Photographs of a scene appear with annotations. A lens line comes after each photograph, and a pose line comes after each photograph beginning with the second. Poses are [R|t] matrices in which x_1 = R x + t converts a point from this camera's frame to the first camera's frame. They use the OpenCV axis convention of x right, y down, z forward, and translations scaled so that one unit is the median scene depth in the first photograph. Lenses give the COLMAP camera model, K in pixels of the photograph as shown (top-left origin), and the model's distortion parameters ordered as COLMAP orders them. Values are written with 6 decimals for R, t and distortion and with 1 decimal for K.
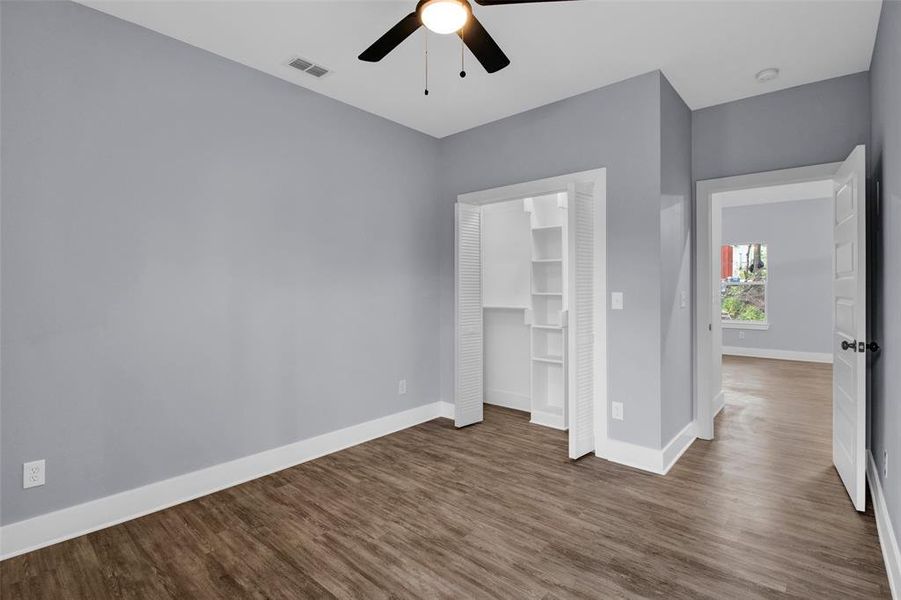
lens RADIAL K [[427.3, 0, 445.5], [0, 427.3, 289.8], [0, 0, 1]] dist [-0.000745, -0.007055]
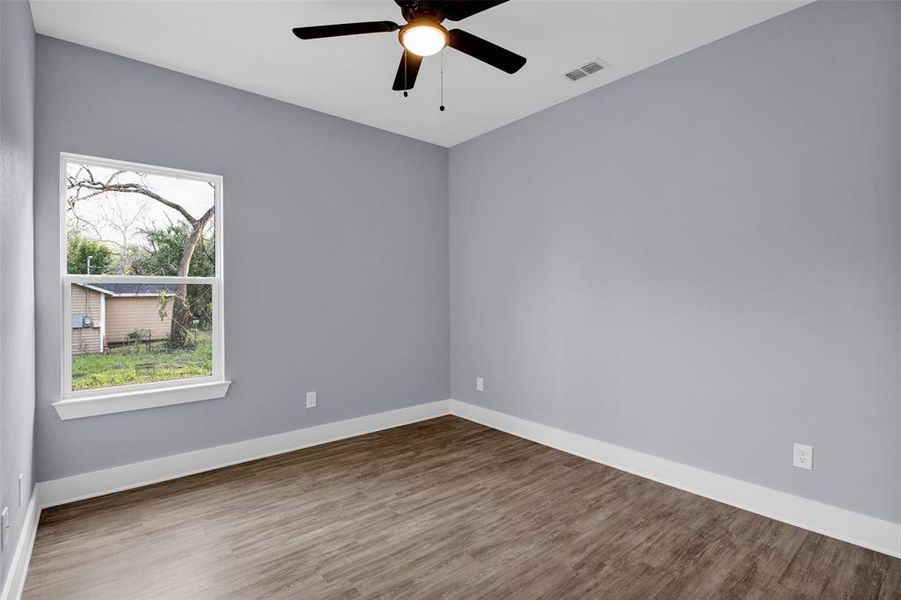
lens RADIAL K [[427.3, 0, 445.5], [0, 427.3, 289.8], [0, 0, 1]] dist [-0.000745, -0.007055]
pose [[-0.142555, -0.003904, -0.989779, 0.818802], [0.000909, 0.999991, -0.004075, 0.007876], [0.989787, -0.001481, -0.142550, 0.917582]]
